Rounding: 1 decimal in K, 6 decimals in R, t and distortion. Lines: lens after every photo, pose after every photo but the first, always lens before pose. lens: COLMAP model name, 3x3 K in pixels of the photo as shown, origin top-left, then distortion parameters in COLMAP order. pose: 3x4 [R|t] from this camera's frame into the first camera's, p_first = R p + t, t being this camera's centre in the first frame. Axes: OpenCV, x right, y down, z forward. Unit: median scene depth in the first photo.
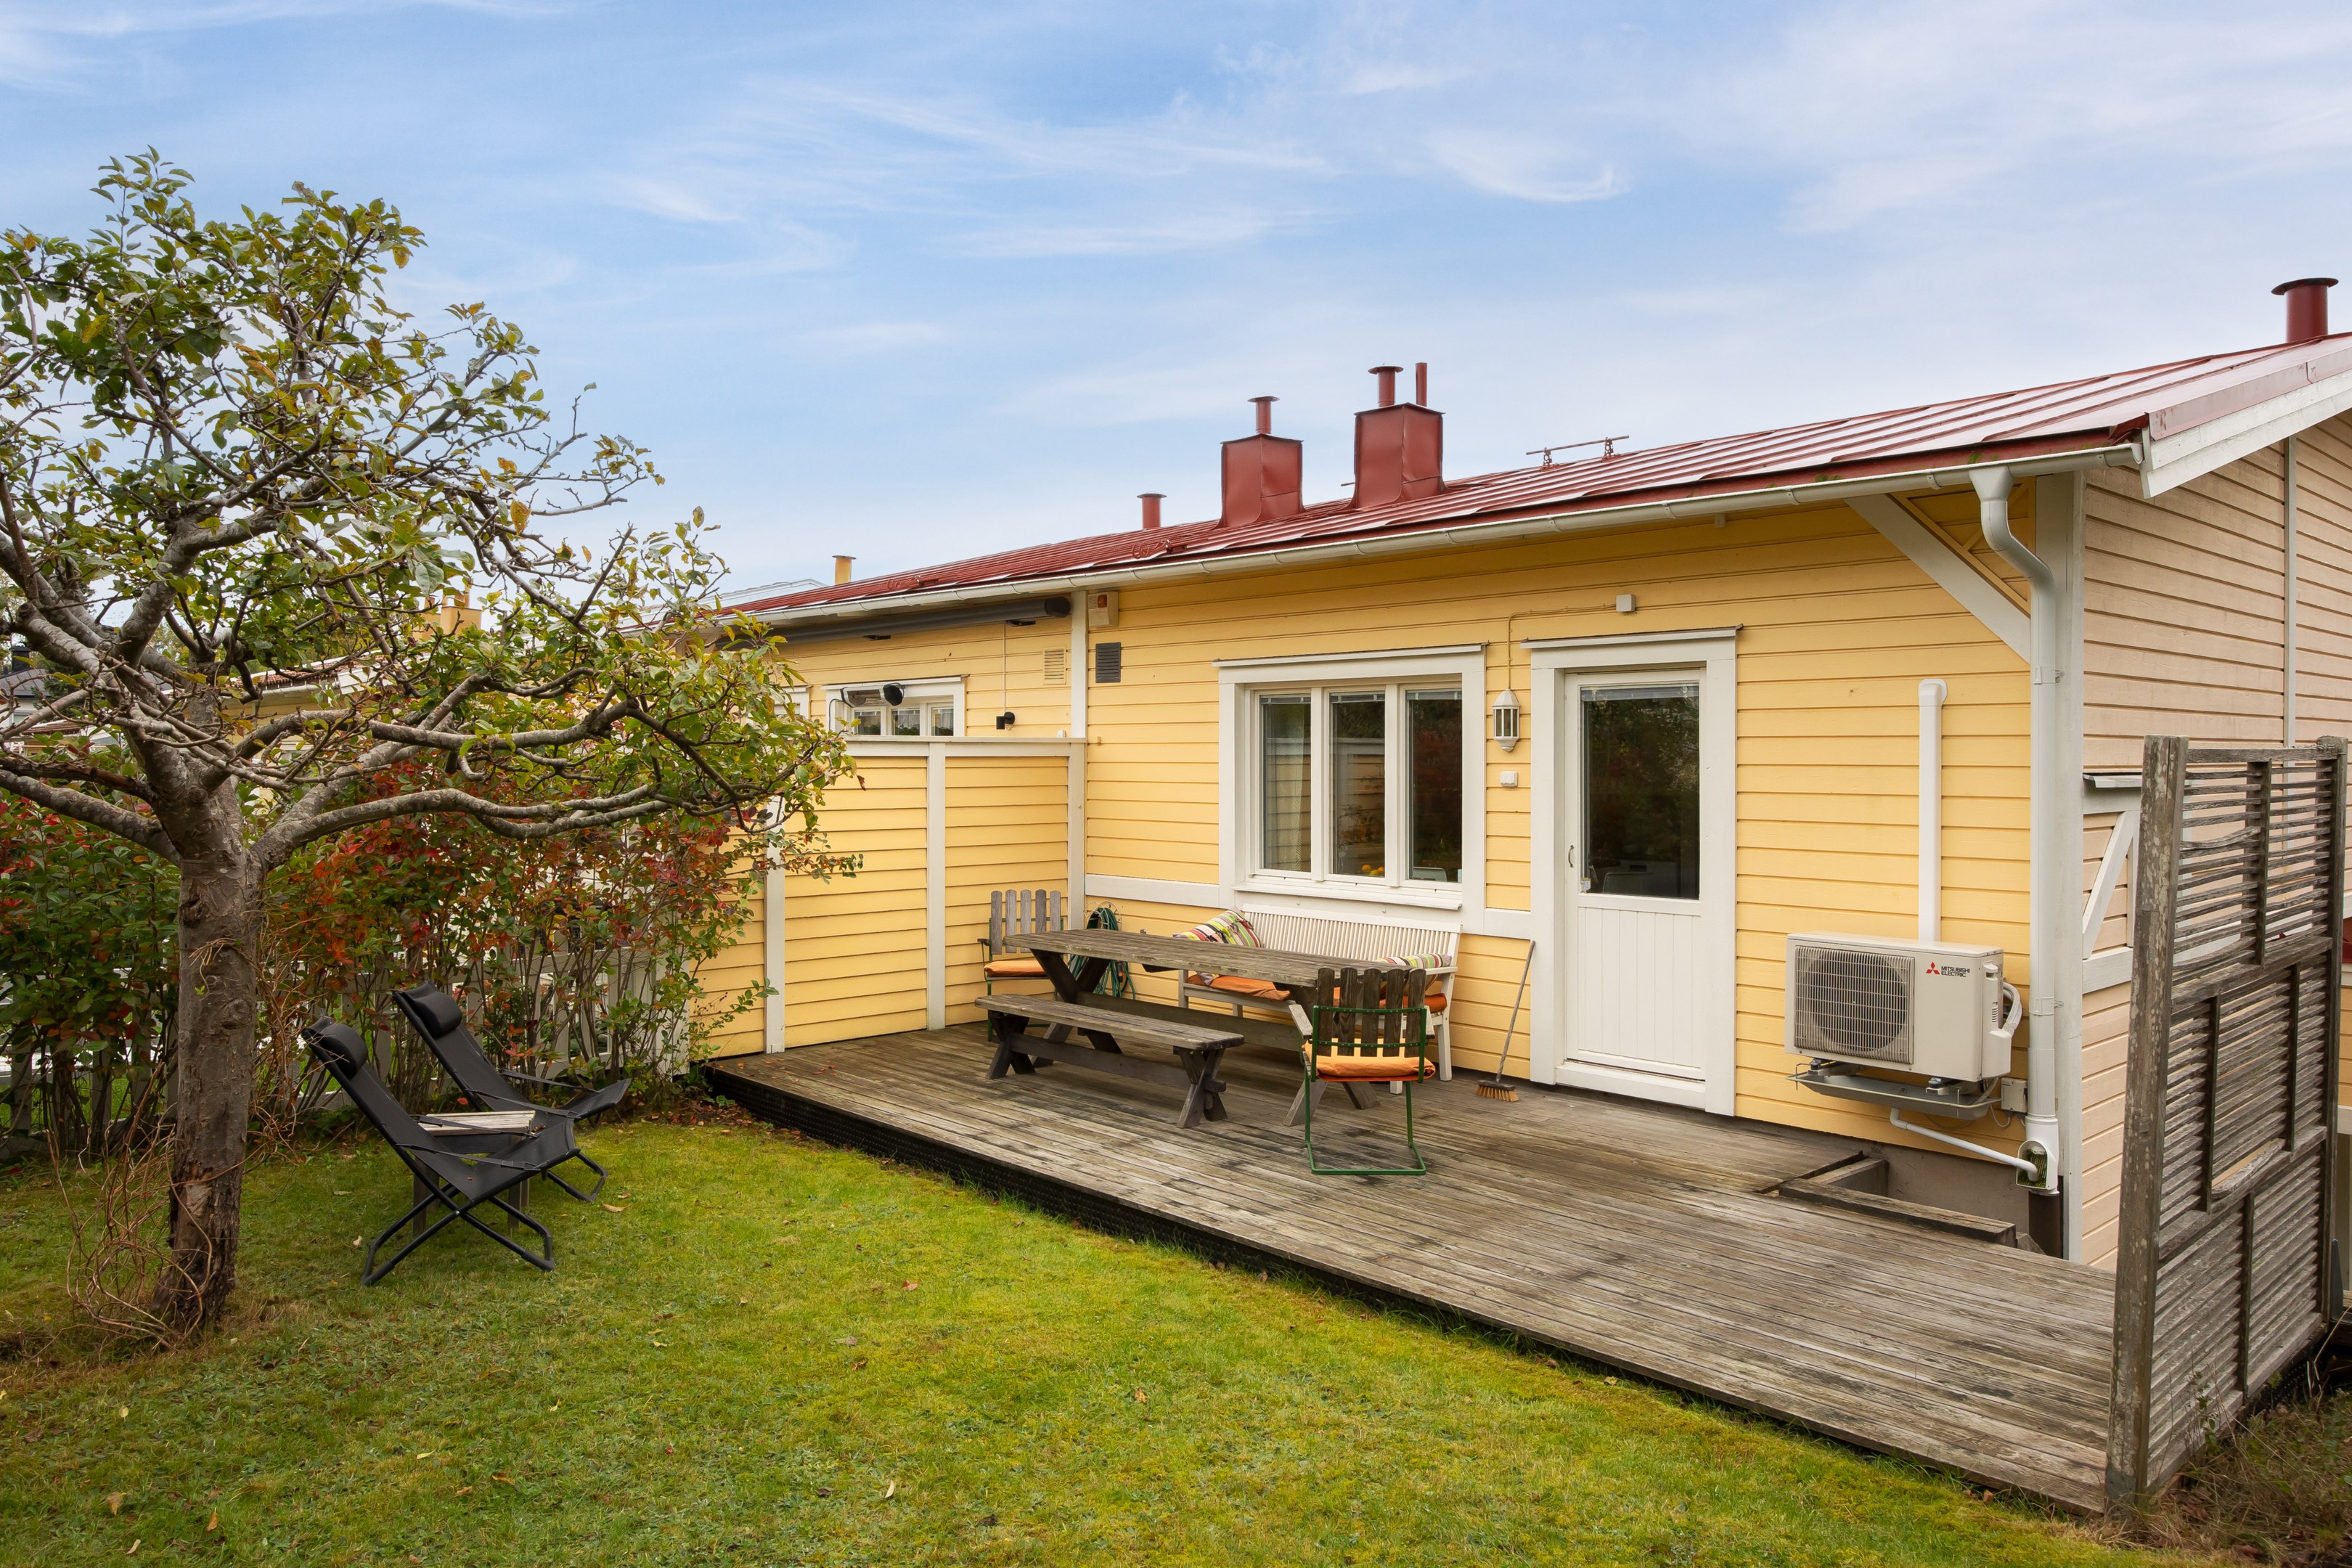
lens RADIAL K [[1584.2, 0, 1176.0], [0, 1584.2, 784.0], [0, 0, 1]] dist [0.006319, -0.000020]
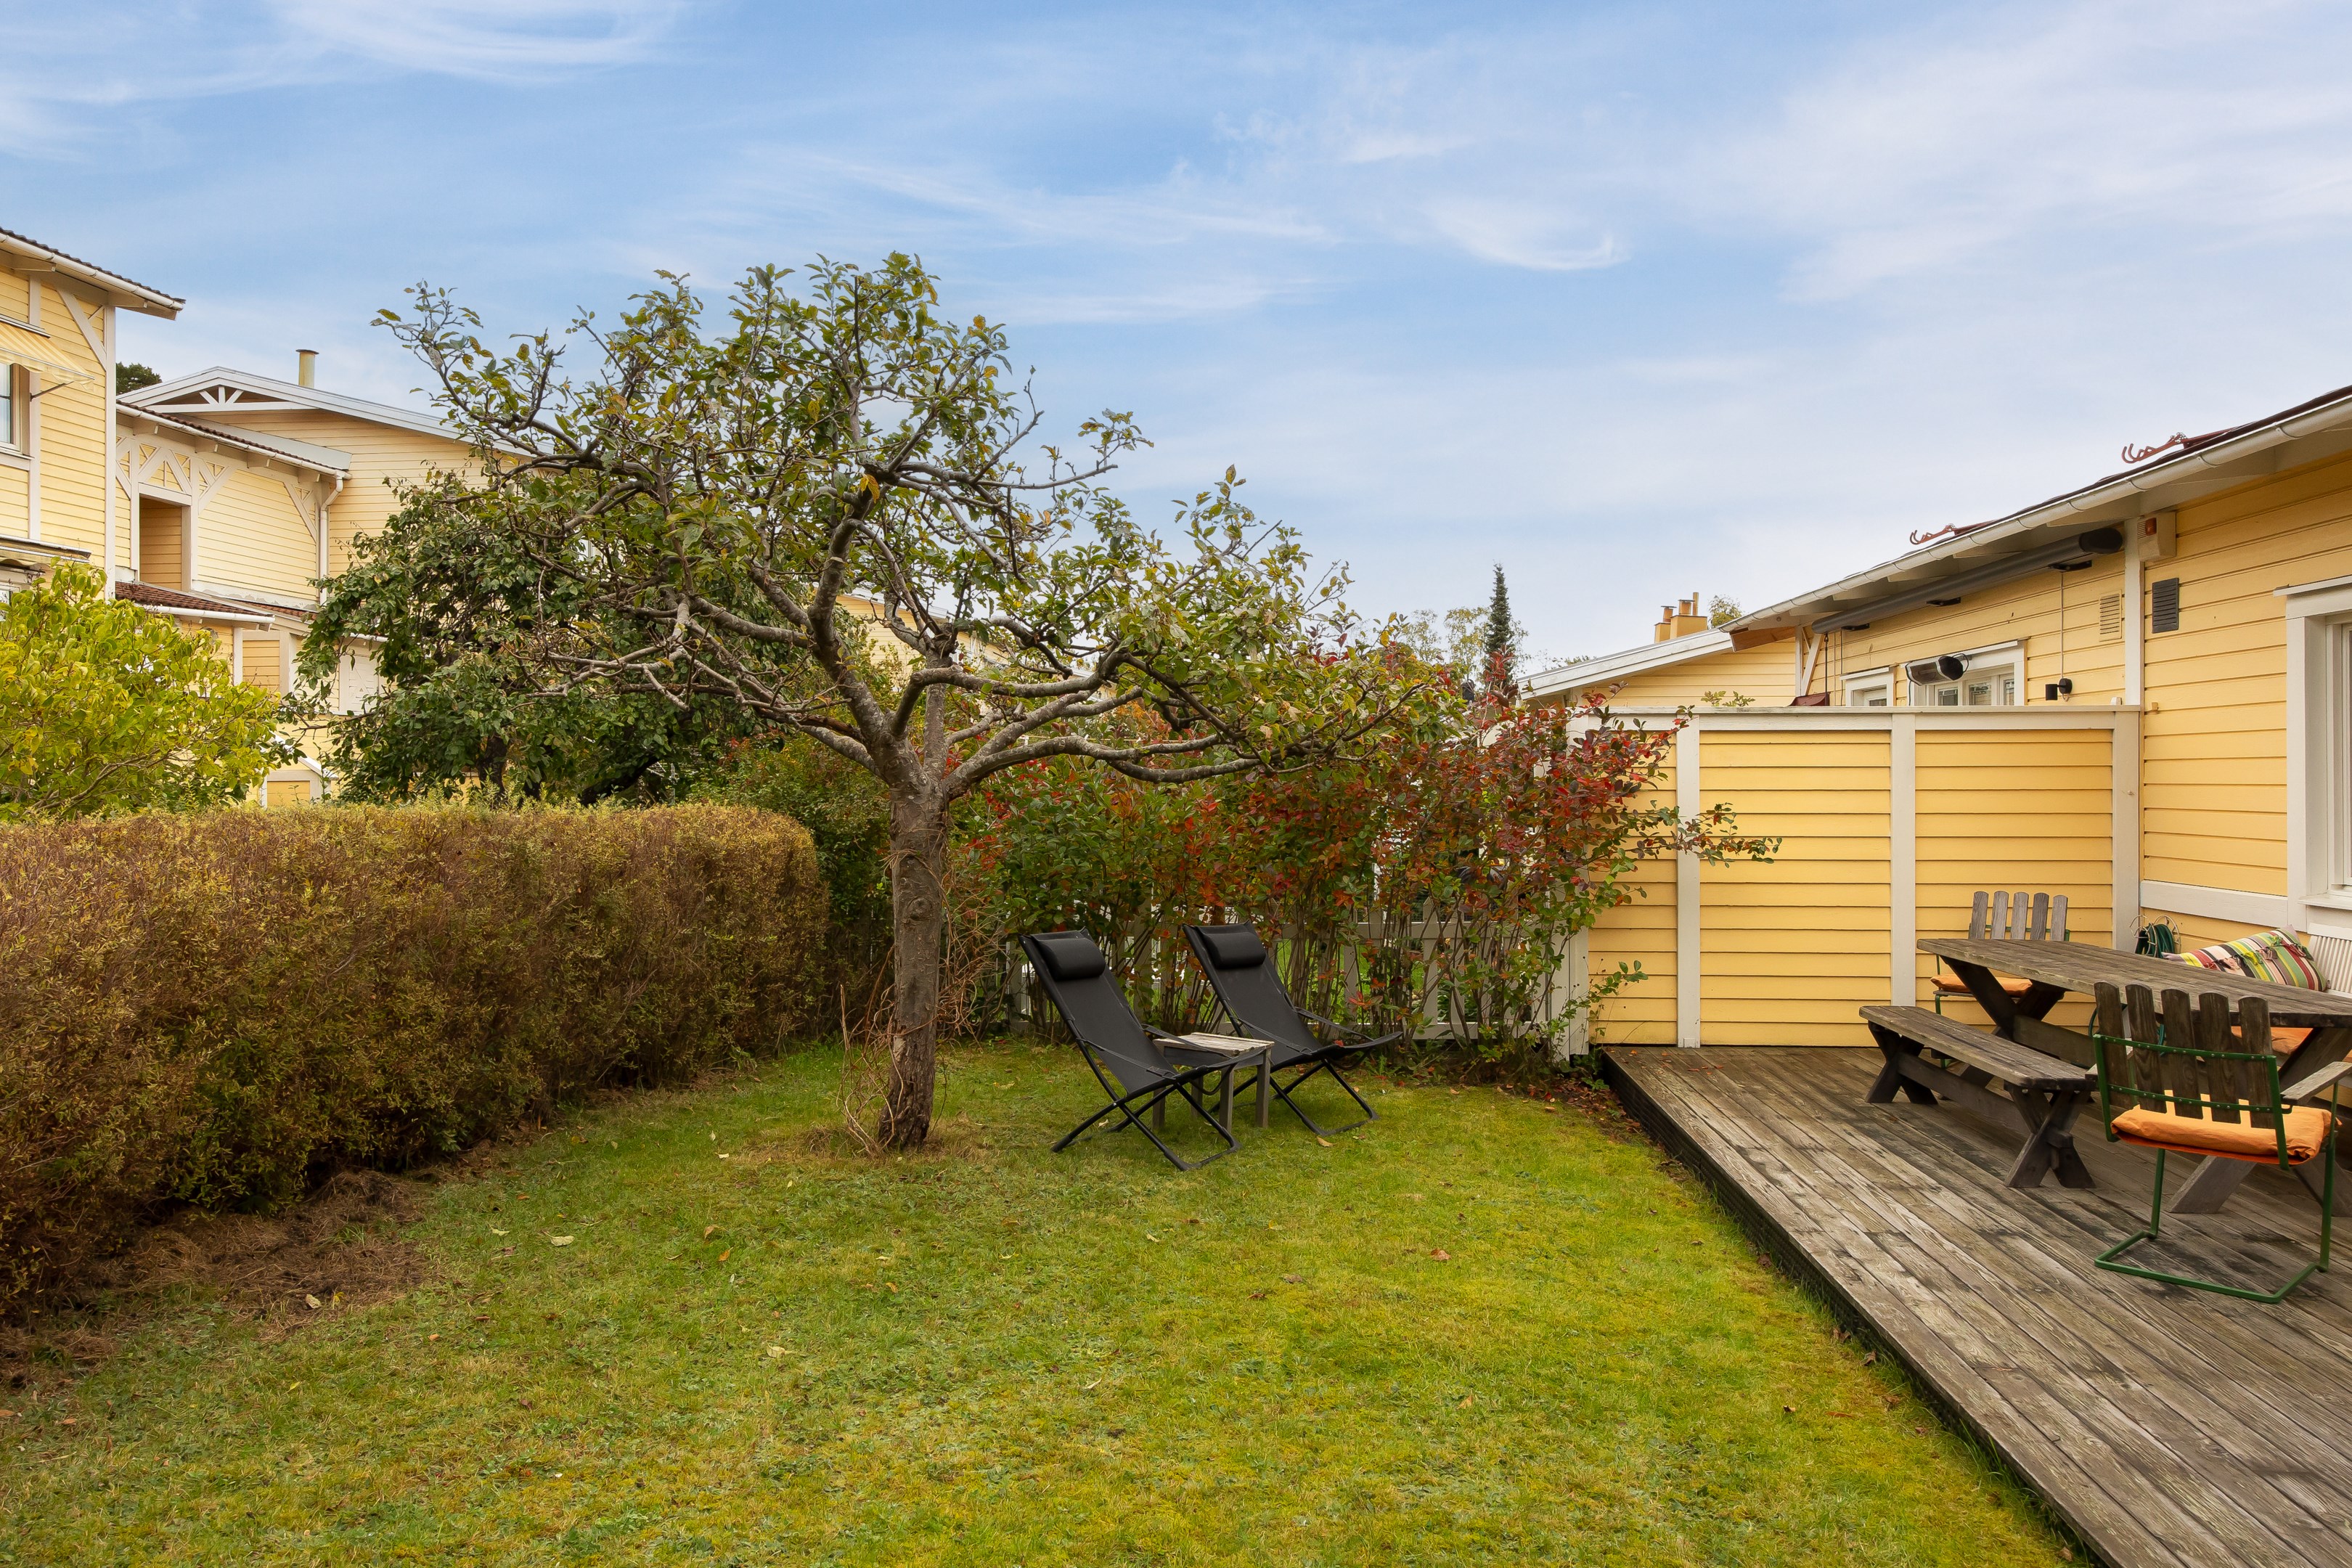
lens RADIAL K [[1615.6, 0, 1176.0], [0, 1615.6, 784.0], [0, 0, 1]] dist [0.007278, 0.000719]
pose [[0.667556, -0.000310, -0.744559, 0.361389], [-0.010230, 0.999902, -0.009587, 0.036577], [0.744489, 0.014017, 0.667487, 0.188274]]
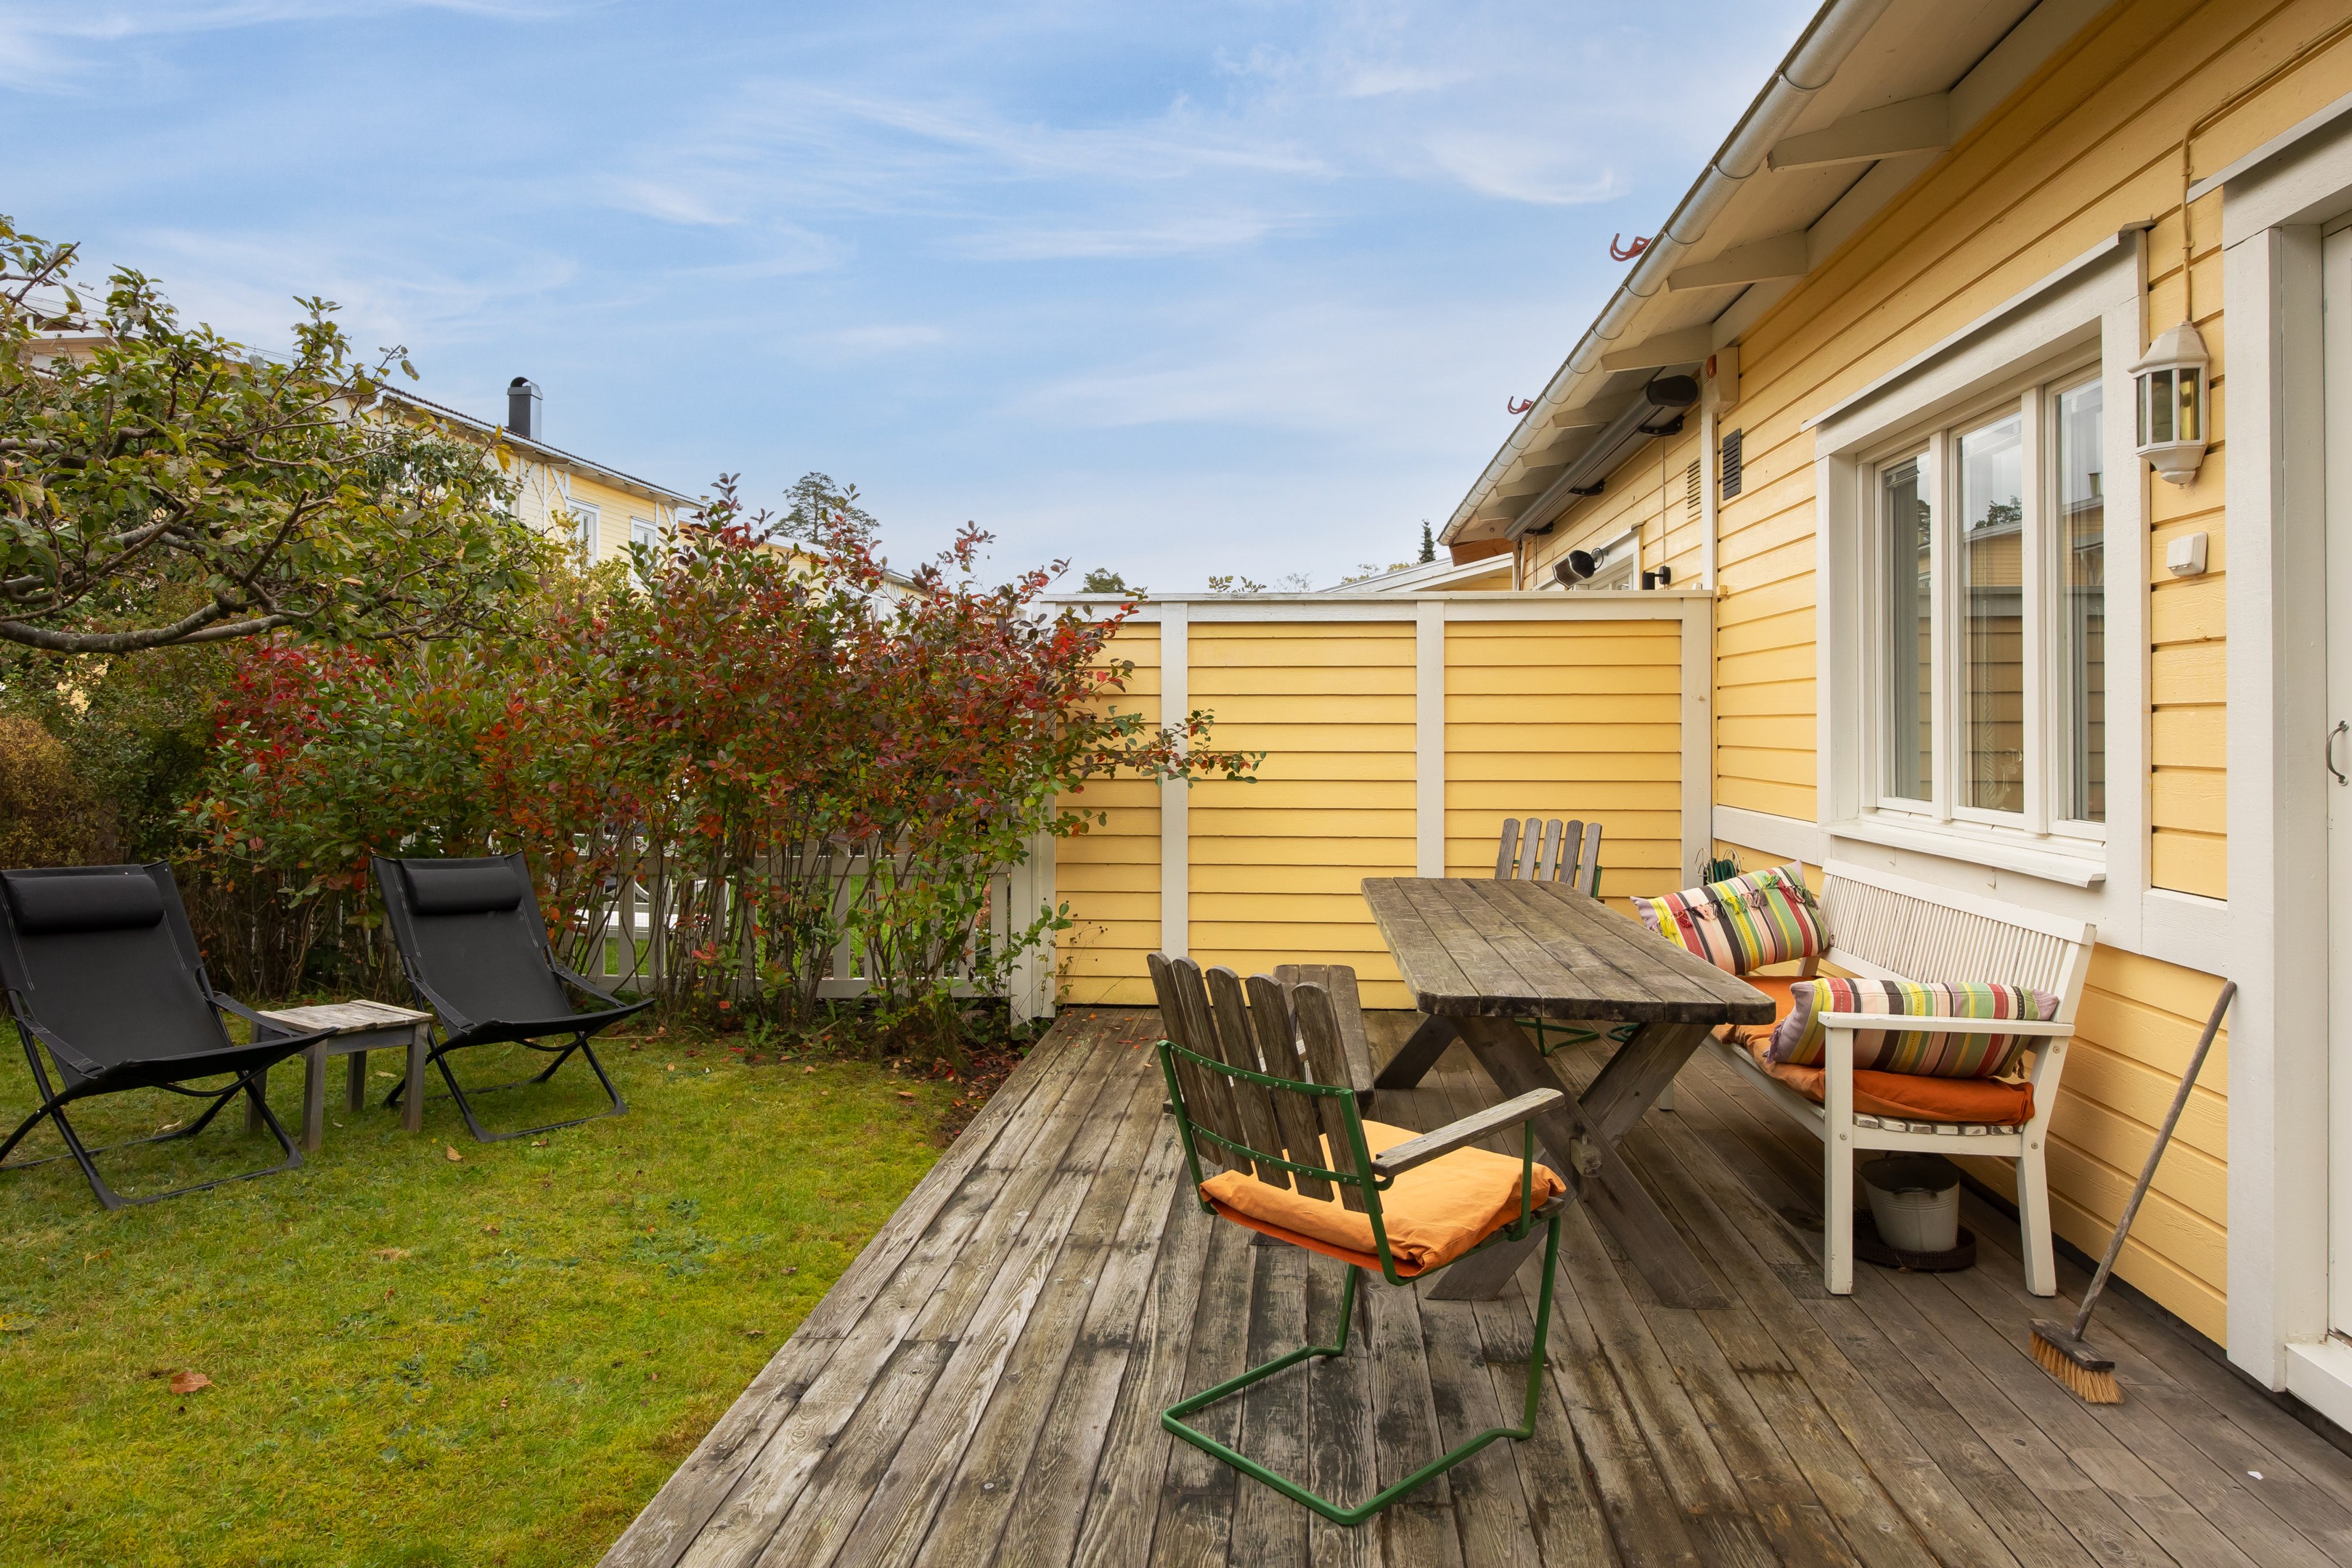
lens RADIAL K [[1486.4, 0, 1173.5], [0, 1486.4, 727.6], [0, 0, 1]] dist [-0.003144, -0.001636]
pose [[0.665657, -0.000724, -0.746257, 0.399059], [-0.012014, 0.999860, -0.011686, 0.058481], [0.746161, 0.016744, 0.665555, 0.730380]]
